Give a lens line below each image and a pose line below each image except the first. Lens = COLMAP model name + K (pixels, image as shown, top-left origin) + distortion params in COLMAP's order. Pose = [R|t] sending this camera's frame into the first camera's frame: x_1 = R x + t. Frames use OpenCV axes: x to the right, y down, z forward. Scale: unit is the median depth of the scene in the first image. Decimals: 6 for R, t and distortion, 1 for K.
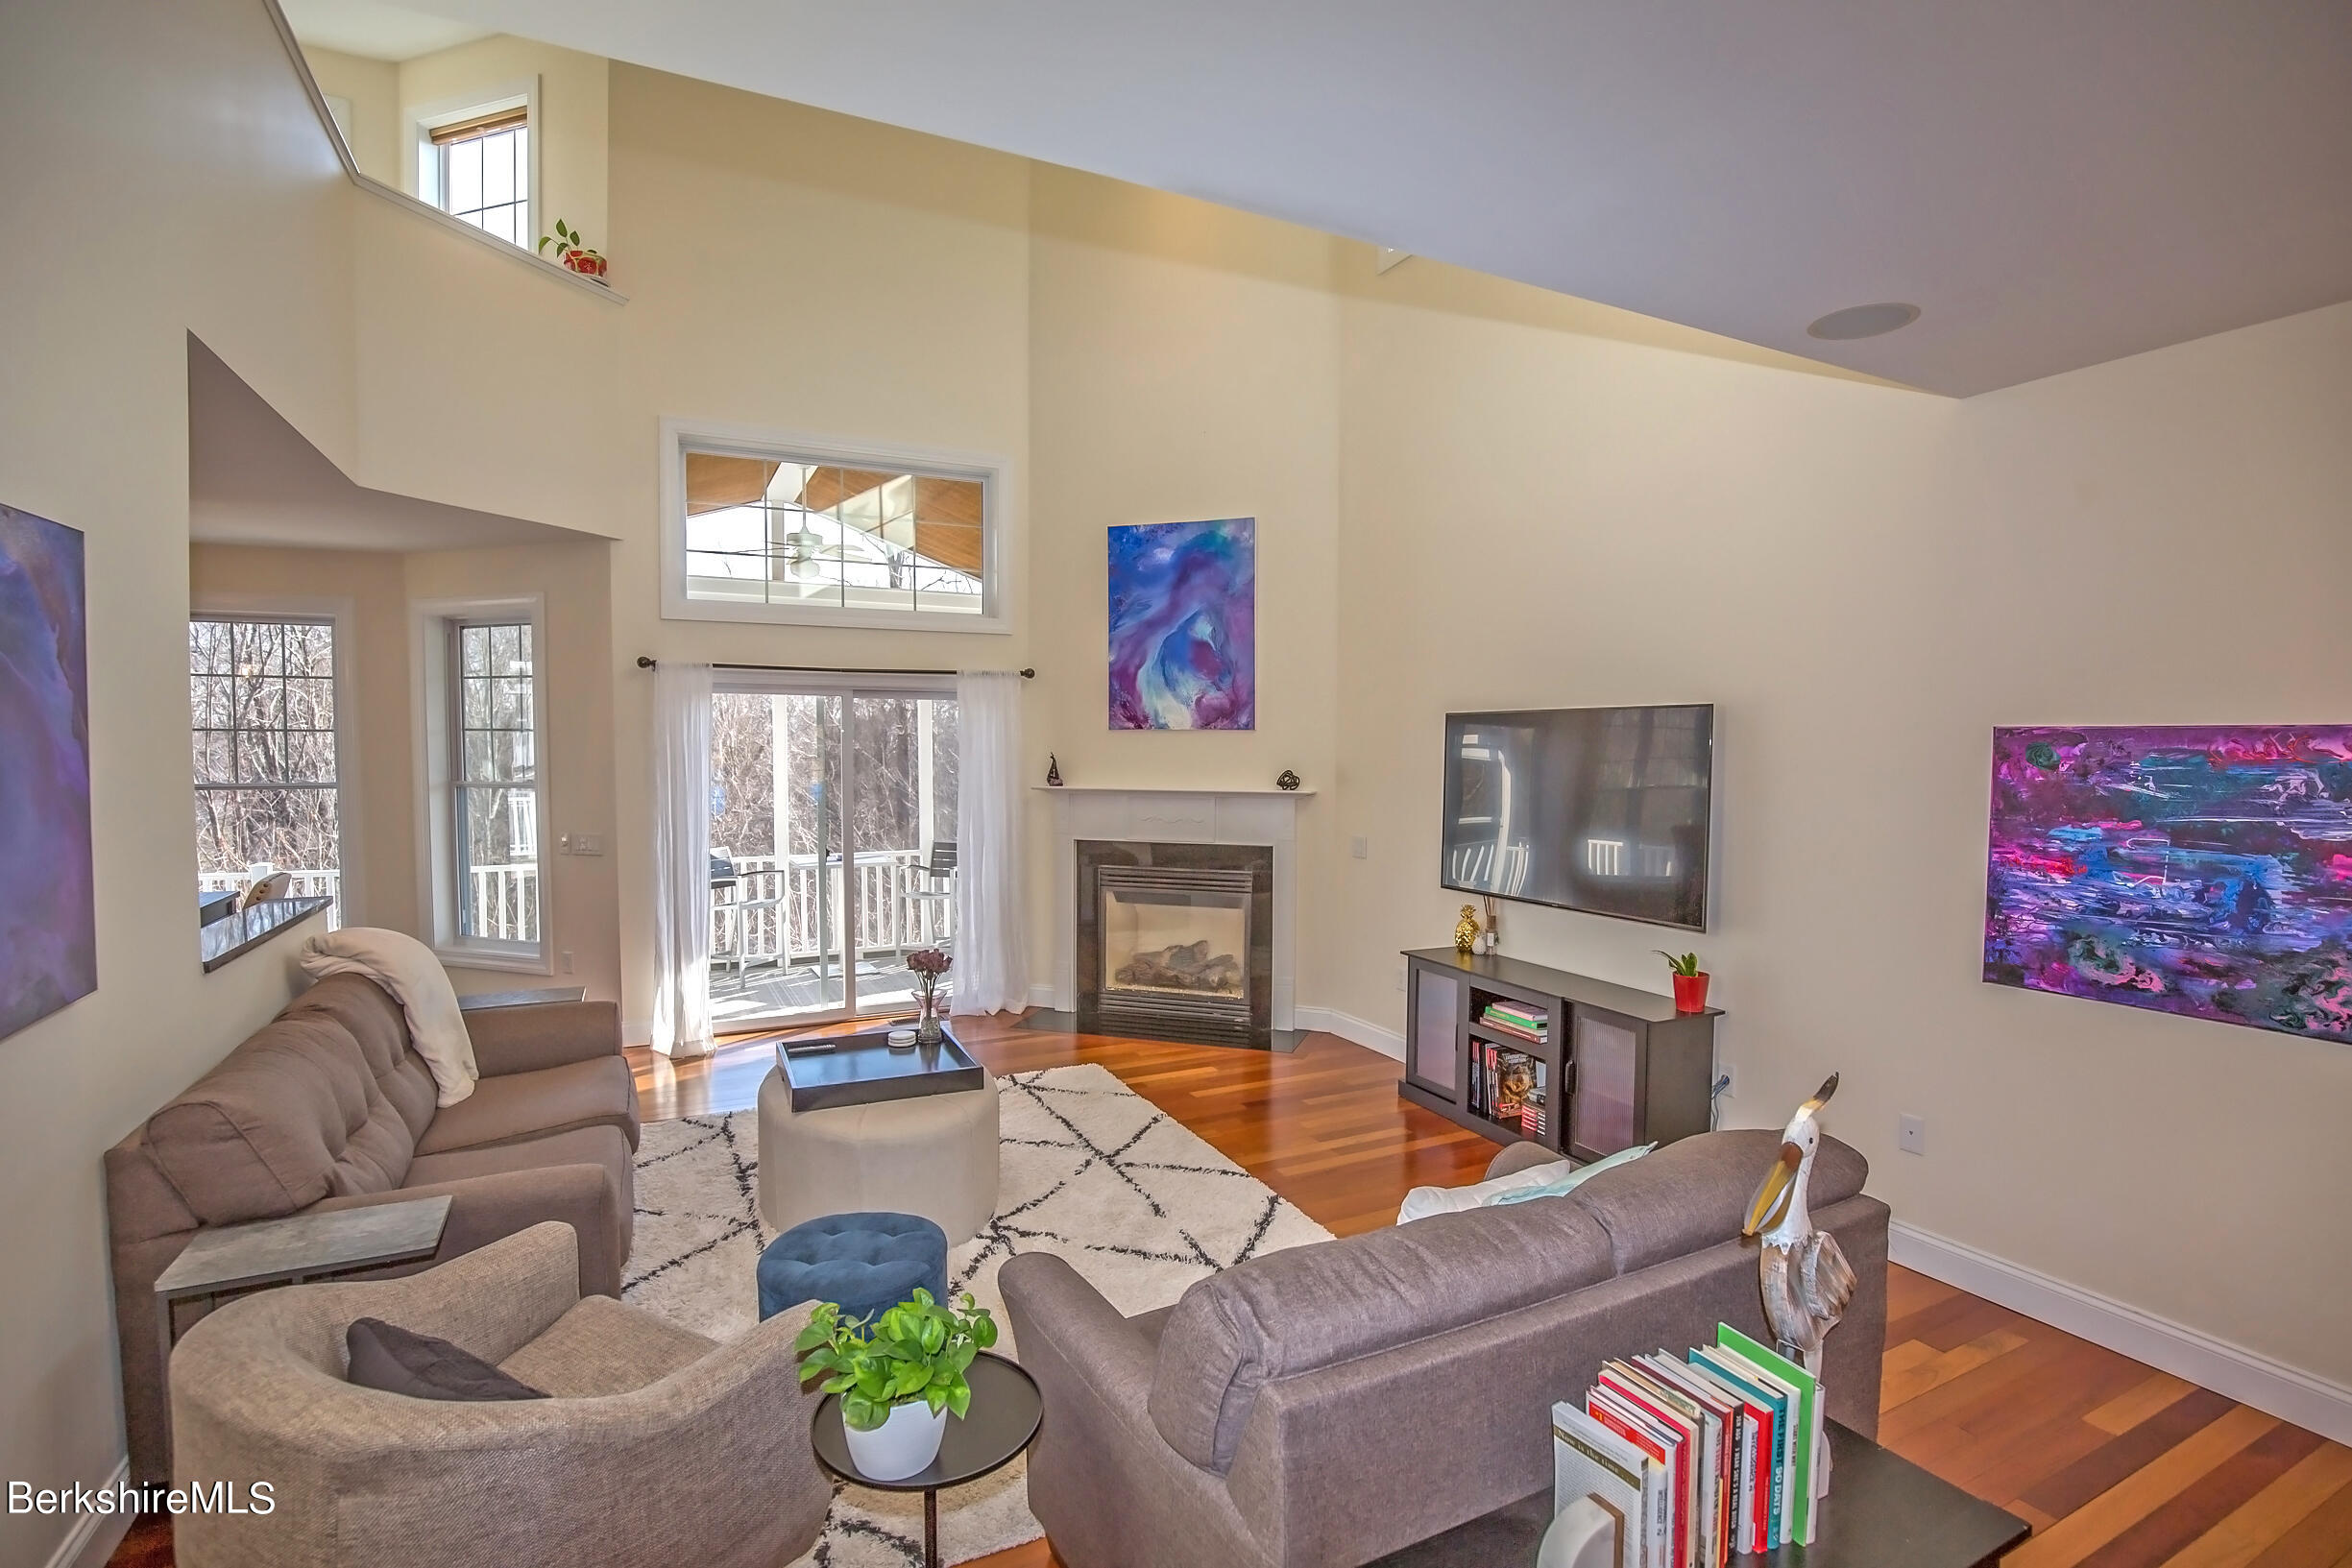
lens RADIAL K [[1107.1, 0, 1184.8], [0, 1107.1, 796.0], [0, 0, 1]] dist [-0.045157, 0.008880]
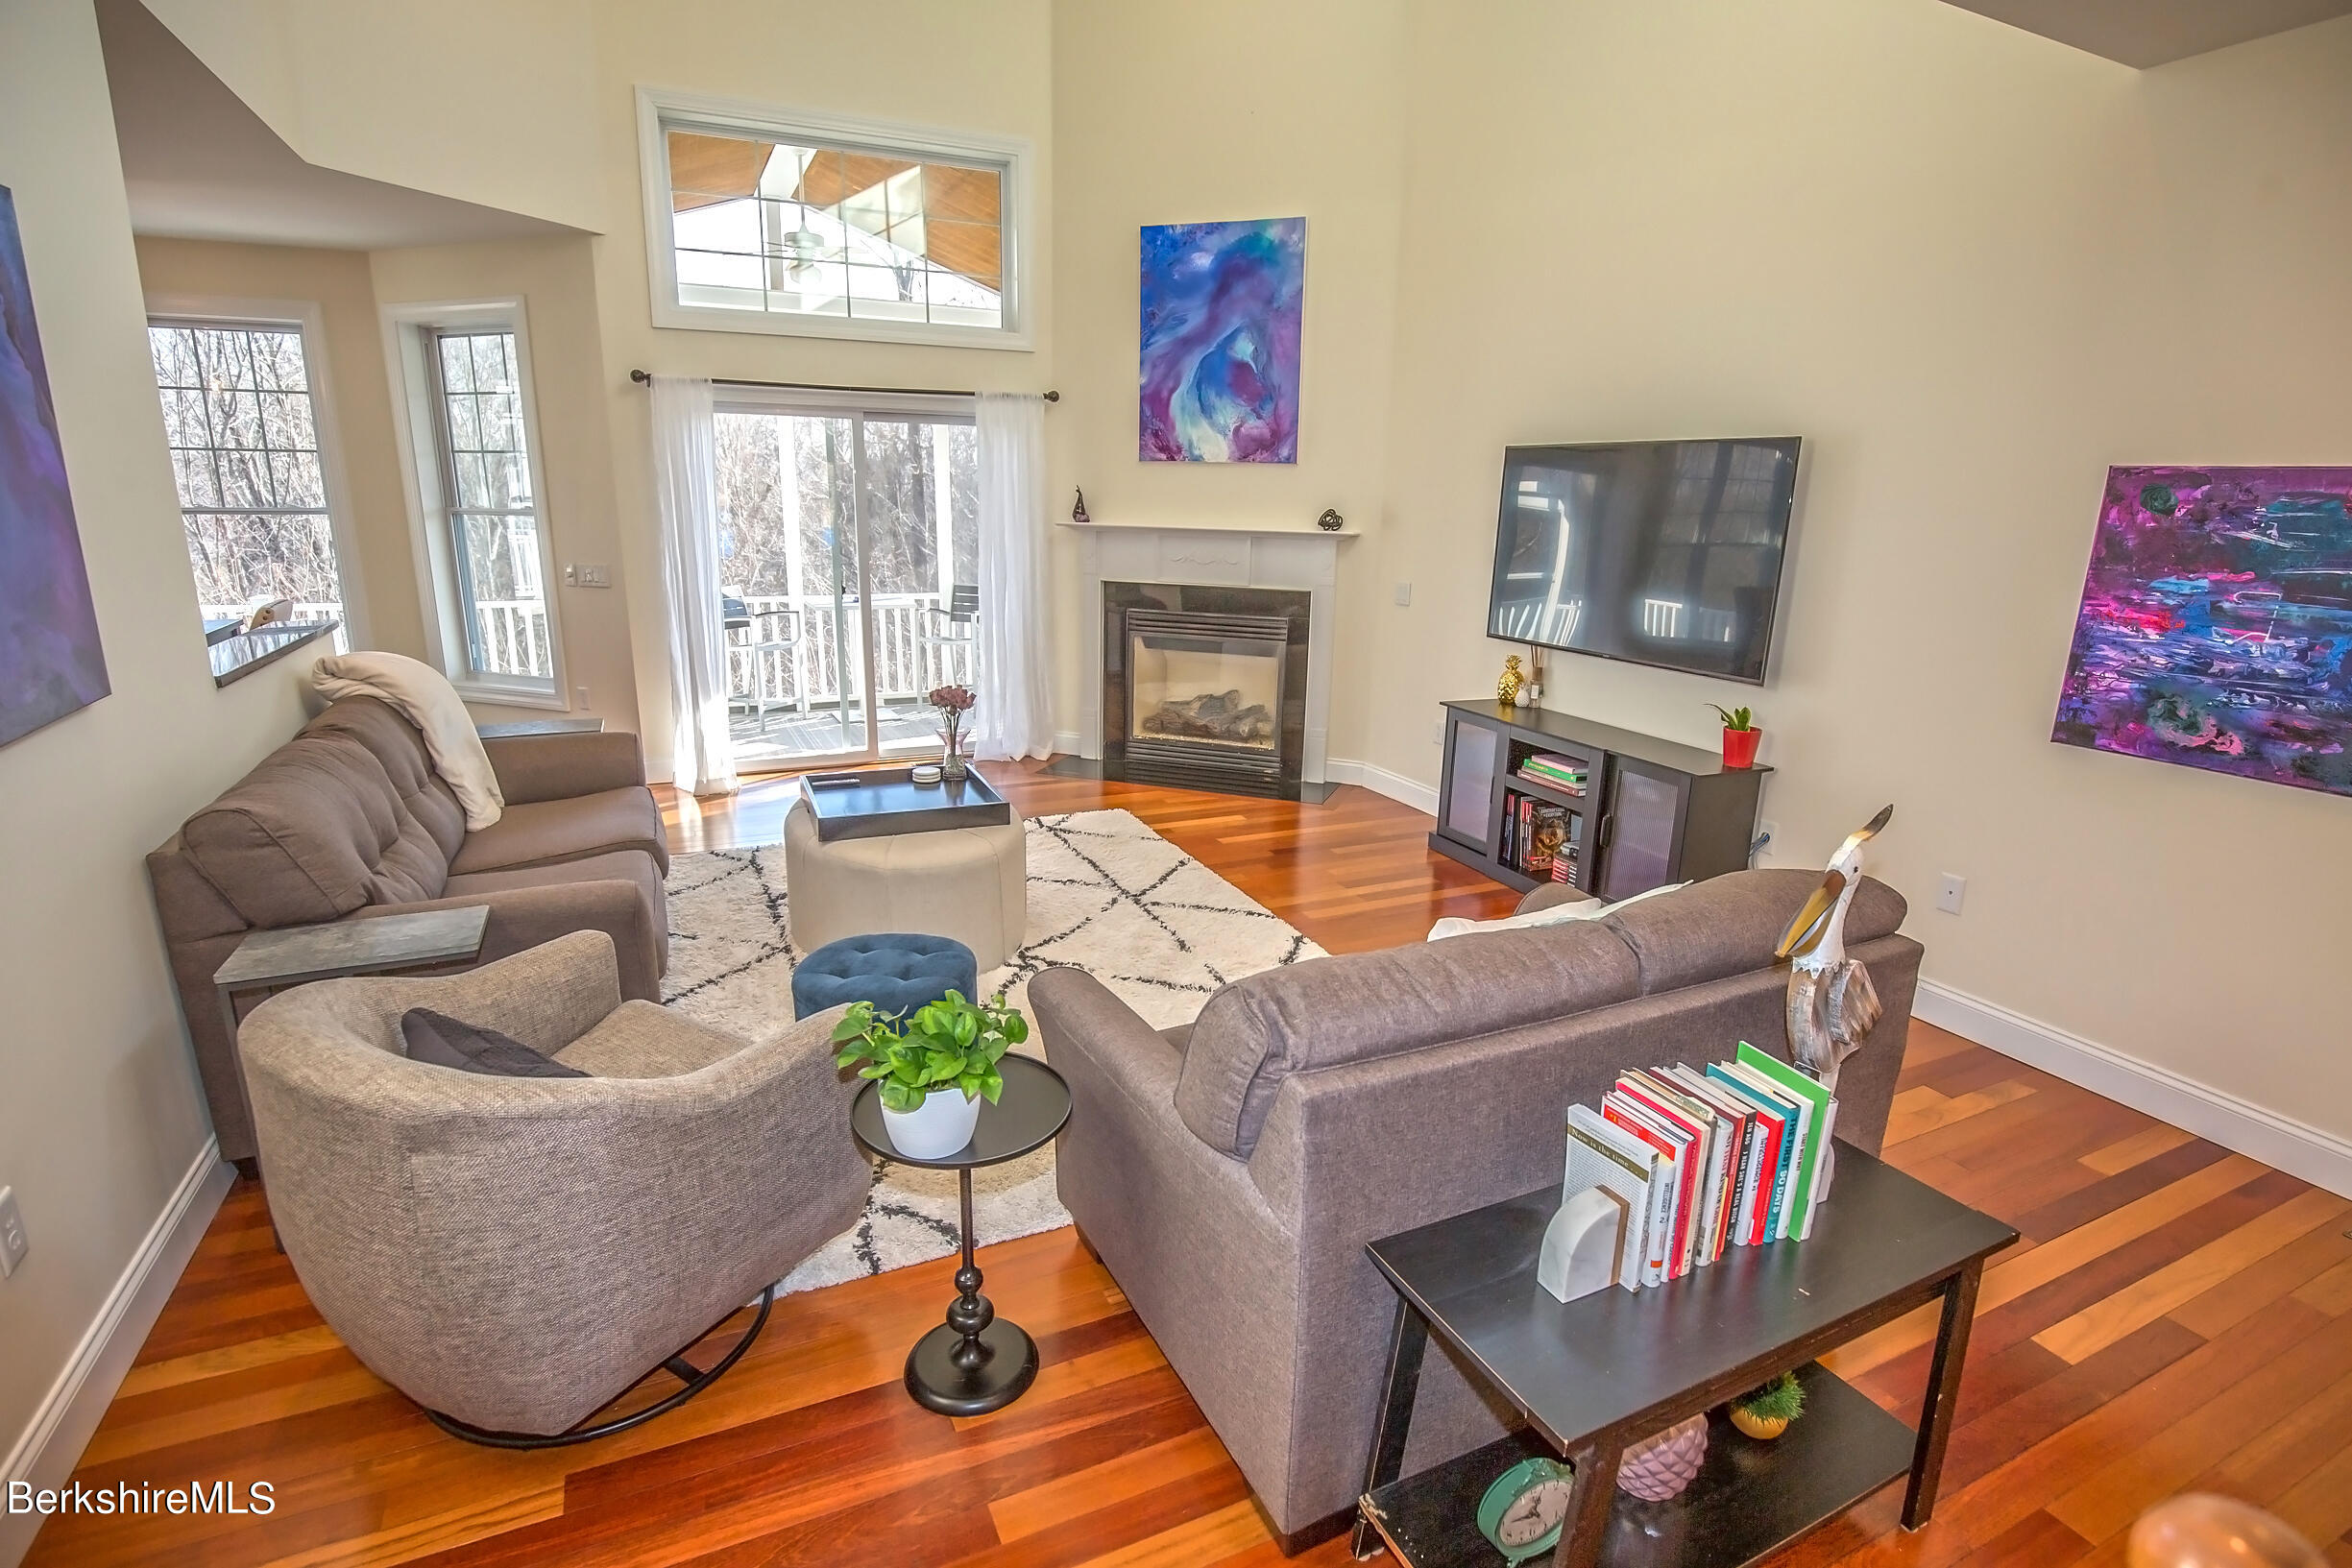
lens RADIAL K [[1147.0, 0, 1187.3], [0, 1147.0, 809.5], [0, 0, 1]] dist [-0.044253, 0.007865]
pose [[0.999487, 0.024742, -0.020330, -0.001870], [-0.019653, 0.975168, 0.220591, 0.016923], [0.025283, -0.220078, 0.975155, 0.001797]]
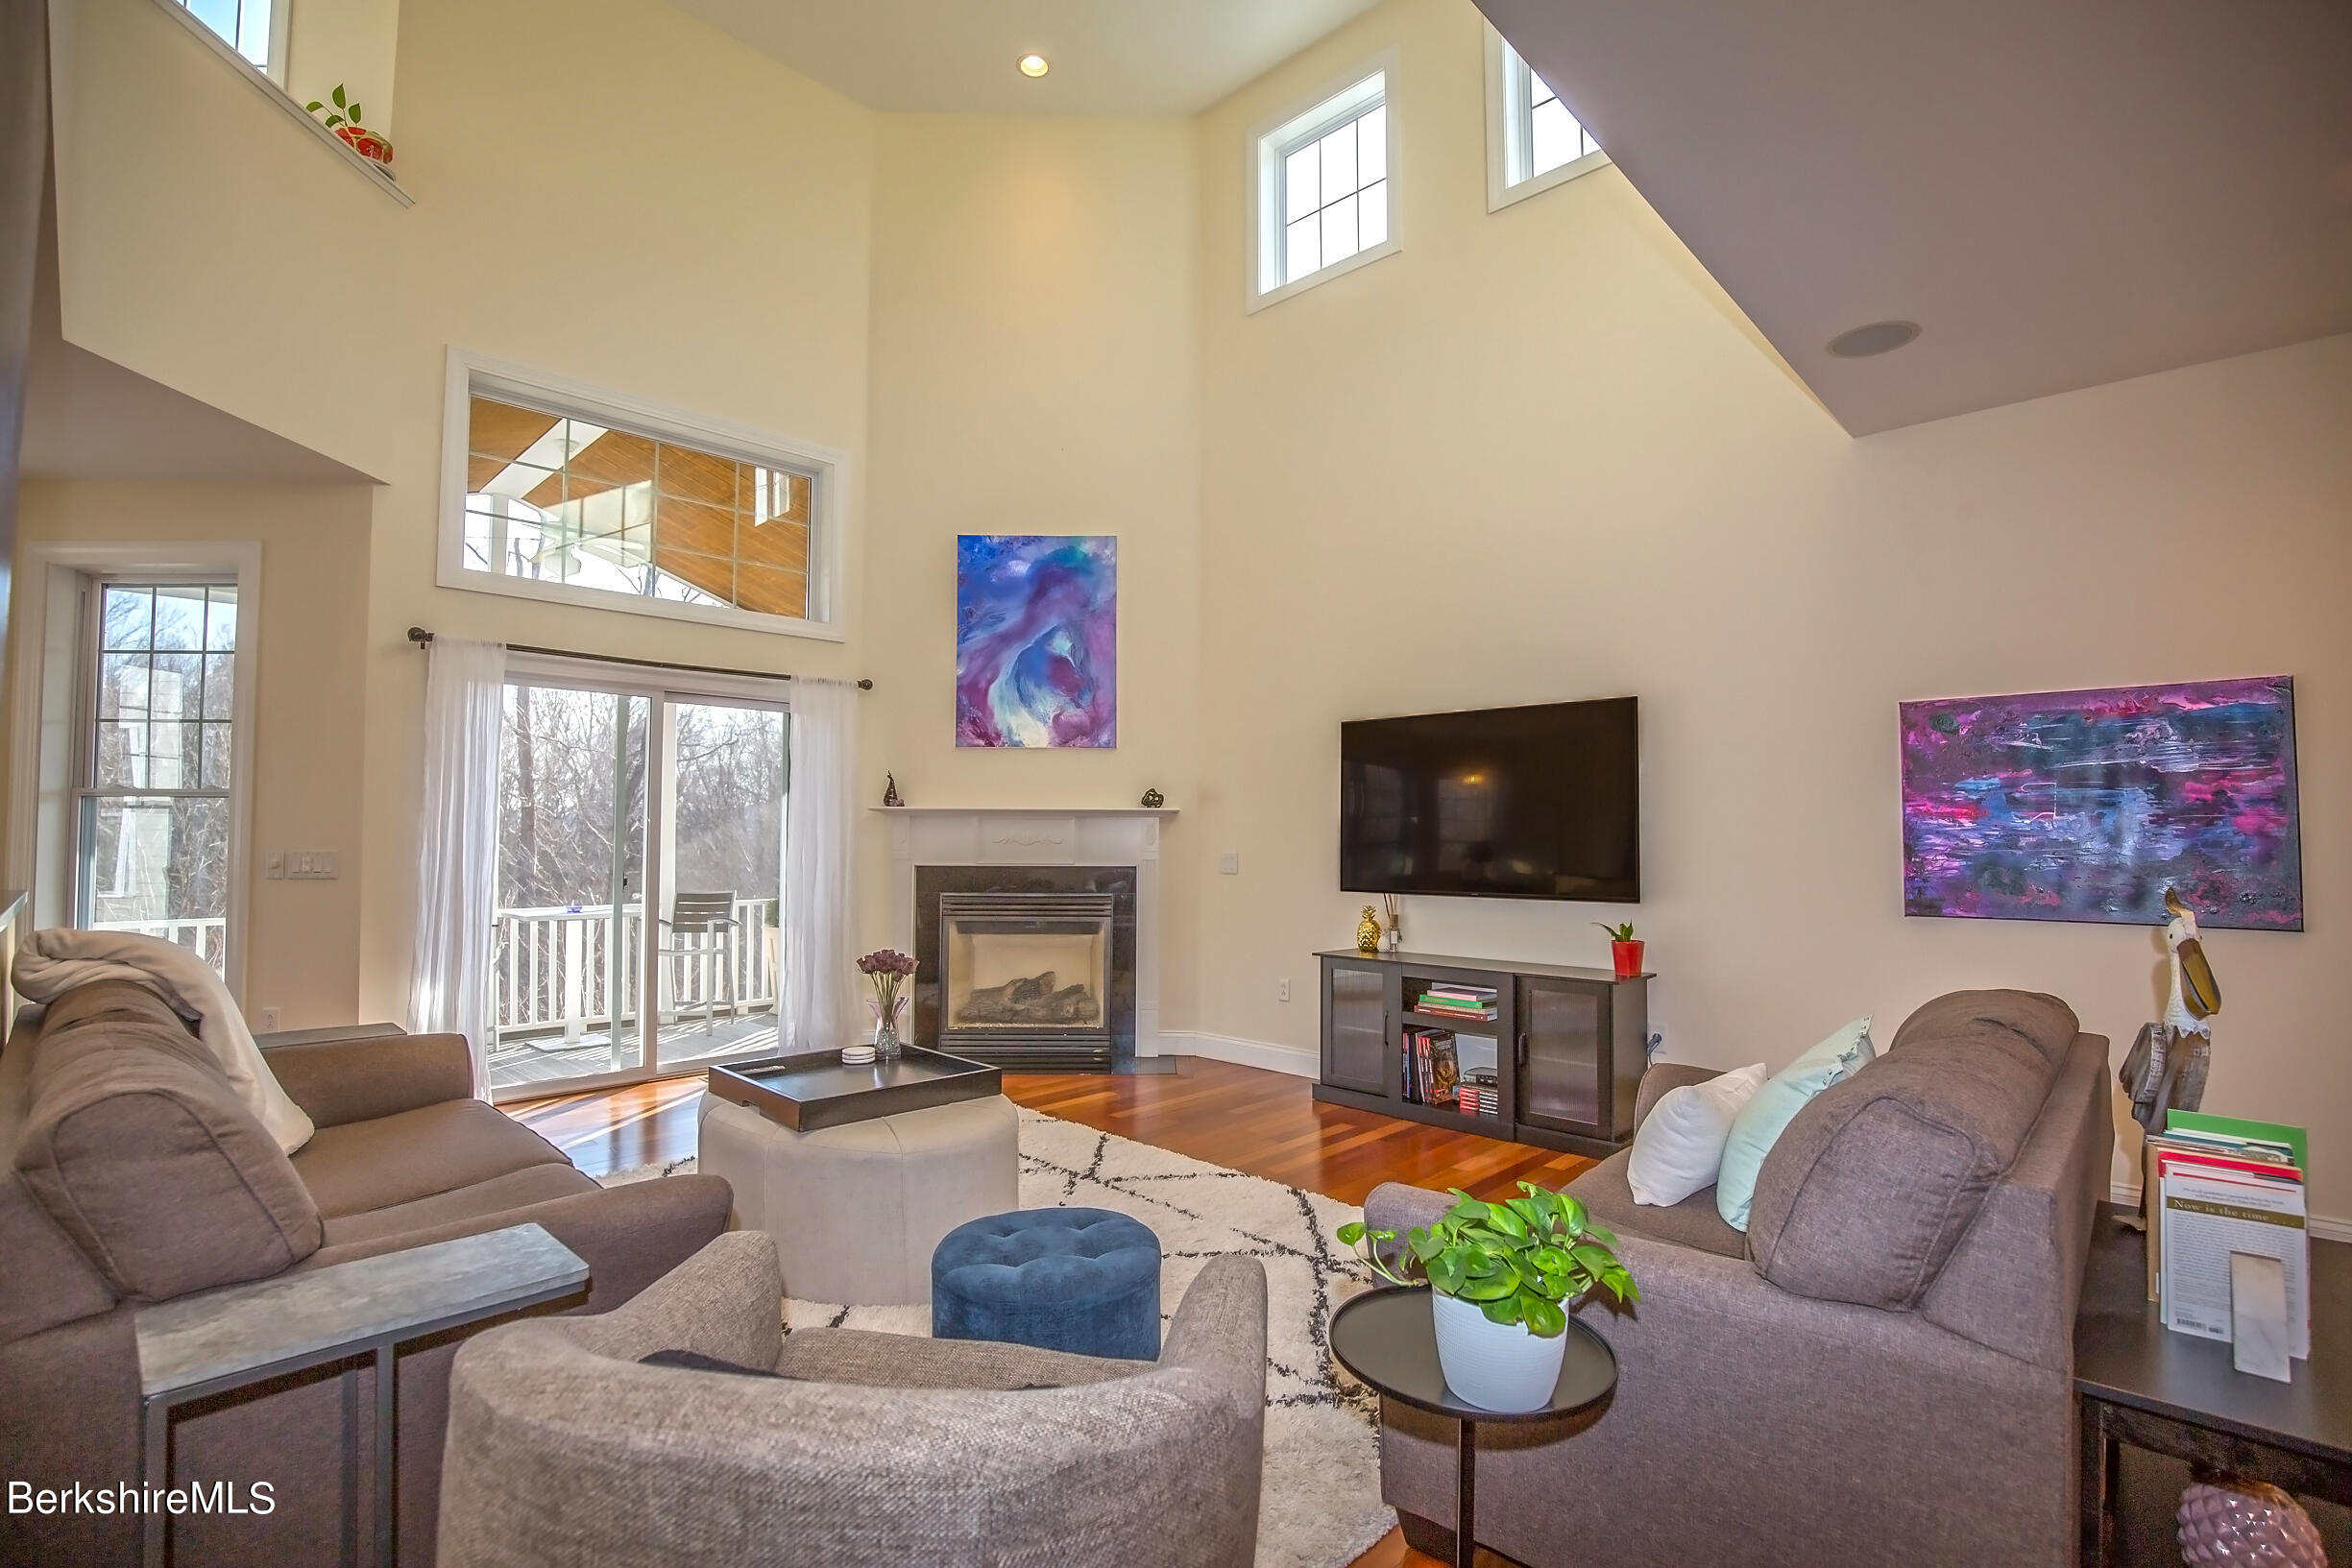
lens RADIAL K [[1082.6, 0, 1188.8], [0, 1082.6, 796.3], [0, 0, 1]] dist [-0.043715, 0.009127]
pose [[0.942154, 0.012141, 0.334961, -0.245356], [0.016153, 0.996538, -0.081555, 0.077281], [-0.334791, 0.082248, 0.938696, 0.100539]]
